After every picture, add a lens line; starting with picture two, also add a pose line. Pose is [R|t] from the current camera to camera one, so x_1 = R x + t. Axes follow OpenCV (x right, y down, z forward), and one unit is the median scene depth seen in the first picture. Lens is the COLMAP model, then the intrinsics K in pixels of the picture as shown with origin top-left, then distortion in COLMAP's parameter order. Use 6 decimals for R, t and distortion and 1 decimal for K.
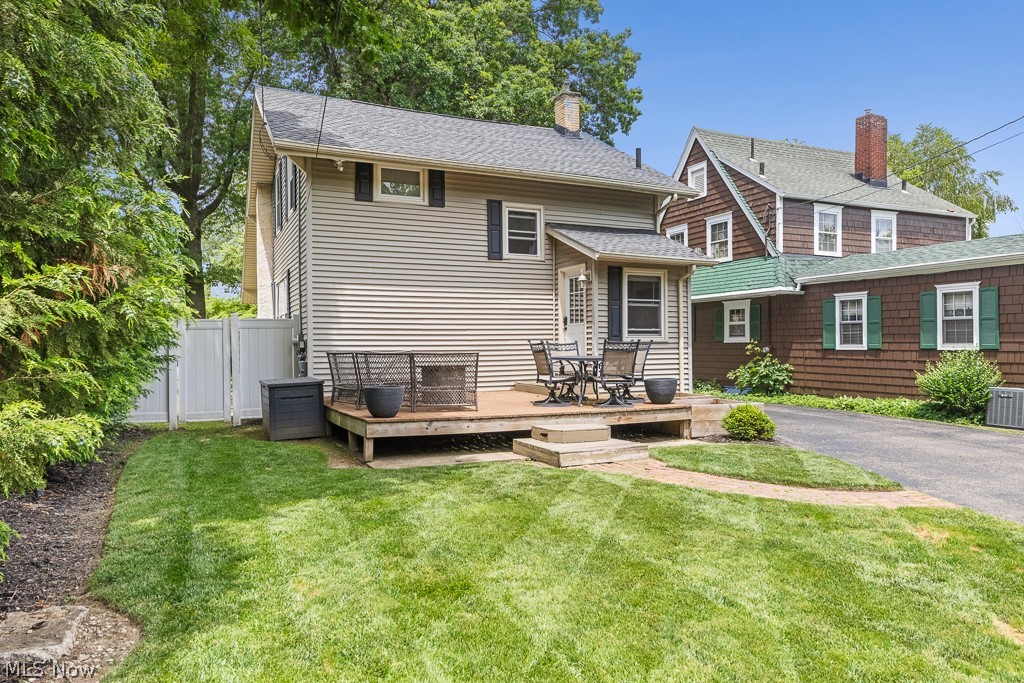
lens RADIAL K [[680.4, 0, 492.5], [0, 680.4, 338.9], [0, 0, 1]] dist [0.013076, -0.013612]
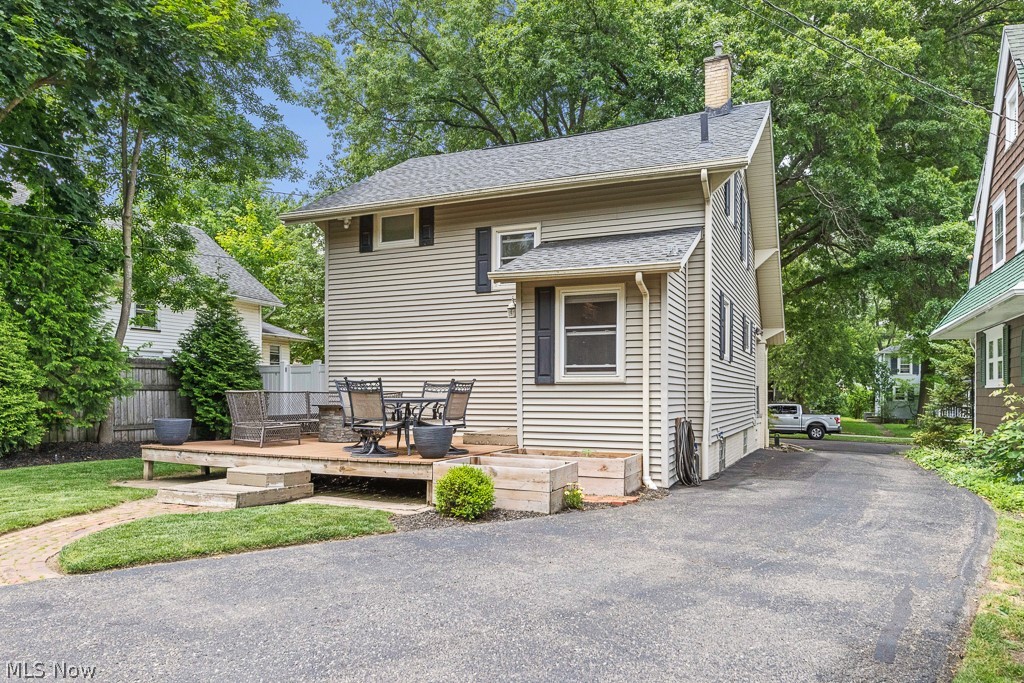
lens RADIAL K [[680.4, 0, 503.1], [0, 680.4, 394.6], [0, 0, 1]] dist [0.013076, -0.013612]
pose [[0.661327, 0.010437, -0.750025, 0.696634], [-0.000083, 0.999904, 0.013841, 0.006993], [0.750098, -0.009091, 0.661264, 0.410435]]
